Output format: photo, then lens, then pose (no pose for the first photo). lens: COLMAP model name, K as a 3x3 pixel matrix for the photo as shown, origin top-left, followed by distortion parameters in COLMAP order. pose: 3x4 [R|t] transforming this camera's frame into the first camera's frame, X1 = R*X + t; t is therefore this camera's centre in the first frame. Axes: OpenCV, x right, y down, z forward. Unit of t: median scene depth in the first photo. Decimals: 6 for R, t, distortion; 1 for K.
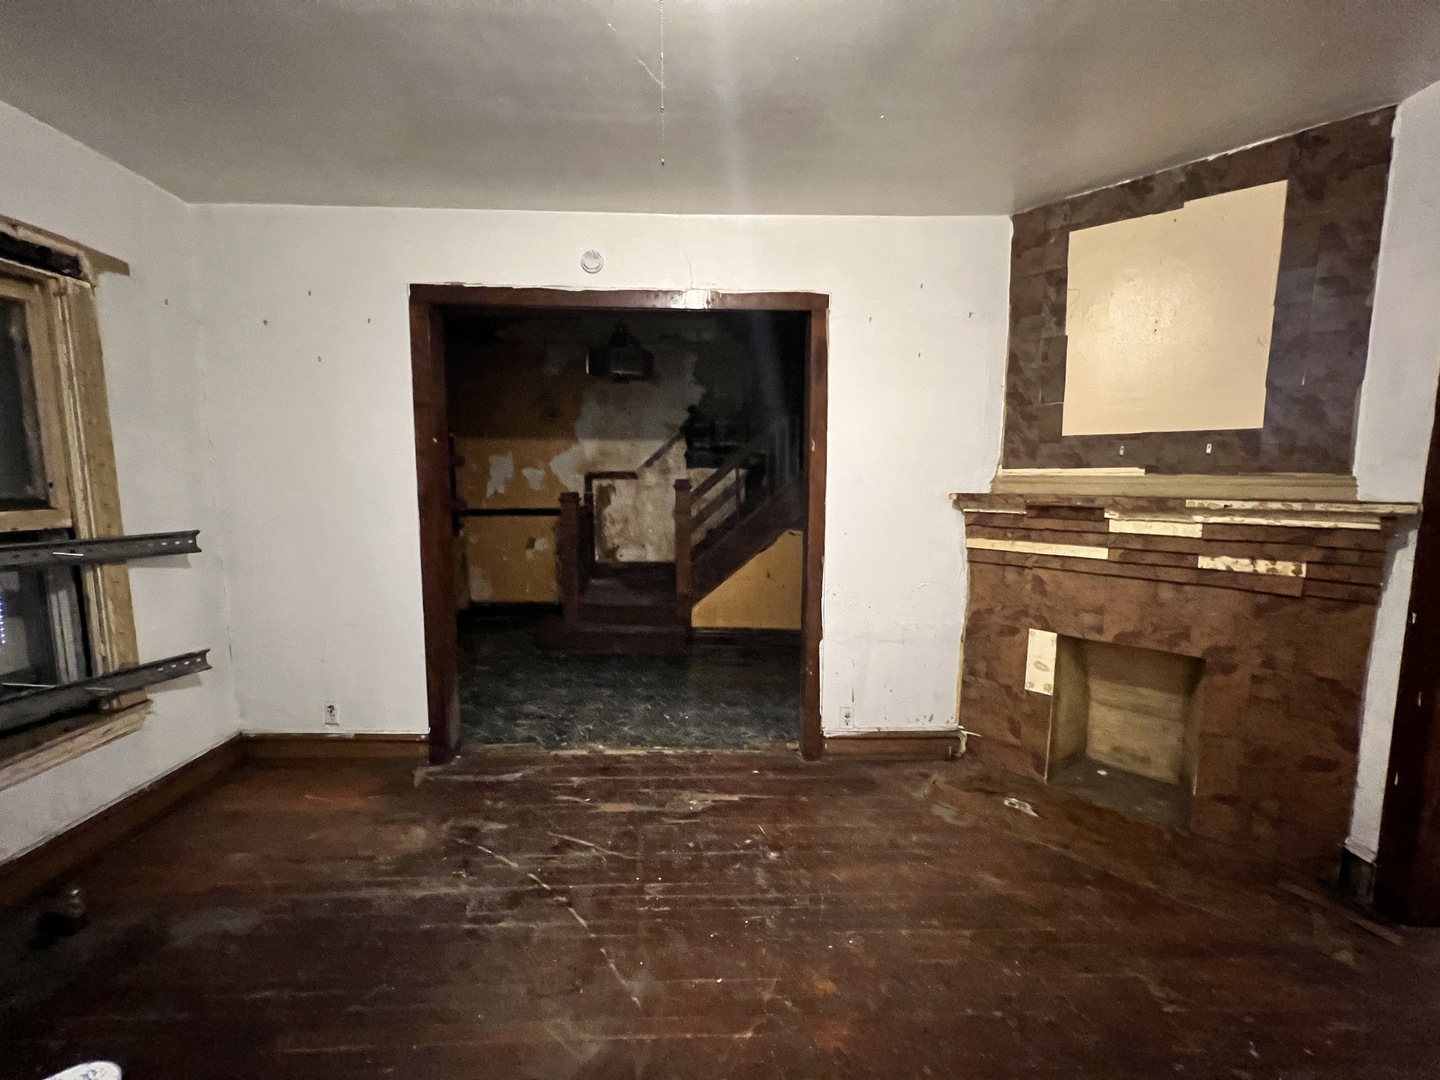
lens RADIAL K [[573.8, 0, 717.3], [0, 573.8, 537.5], [0, 0, 1]] dist [-0.002561, 0.000033]
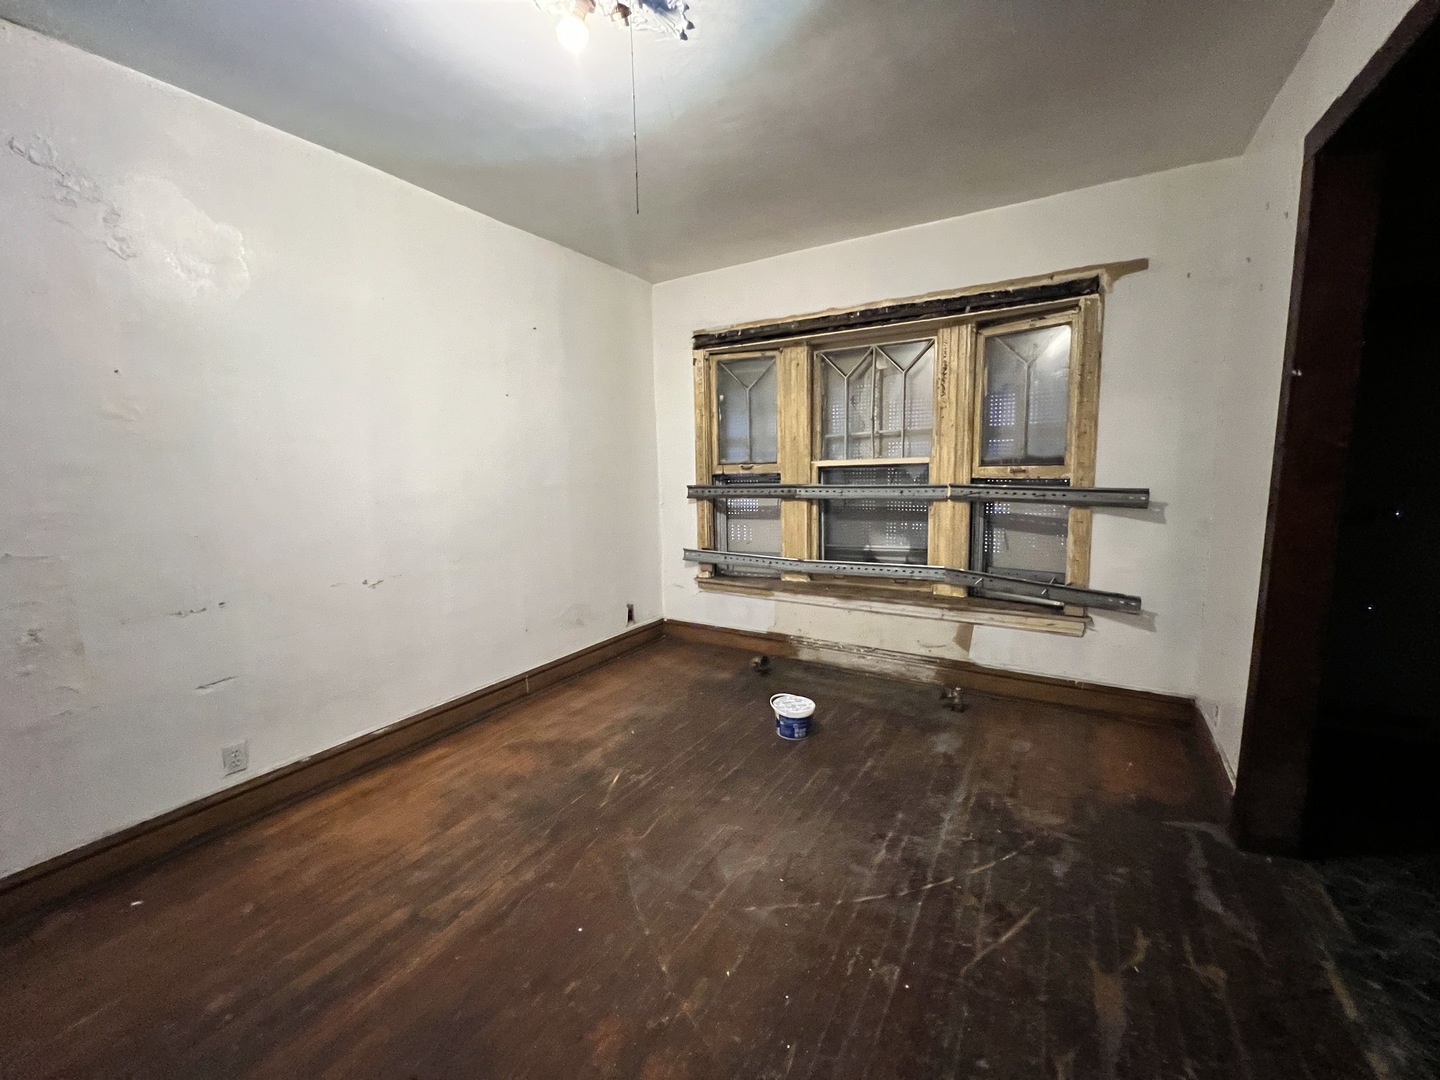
lens RADIAL K [[573.8, 0, 718.1], [0, 573.8, 539.1], [0, 0, 1]] dist [-0.002561, 0.000033]
pose [[-0.543633, 0.121714, -0.830451, 0.413544], [-0.067303, 0.979922, 0.187680, -0.060638], [0.836620, 0.157920, -0.524526, 0.798371]]
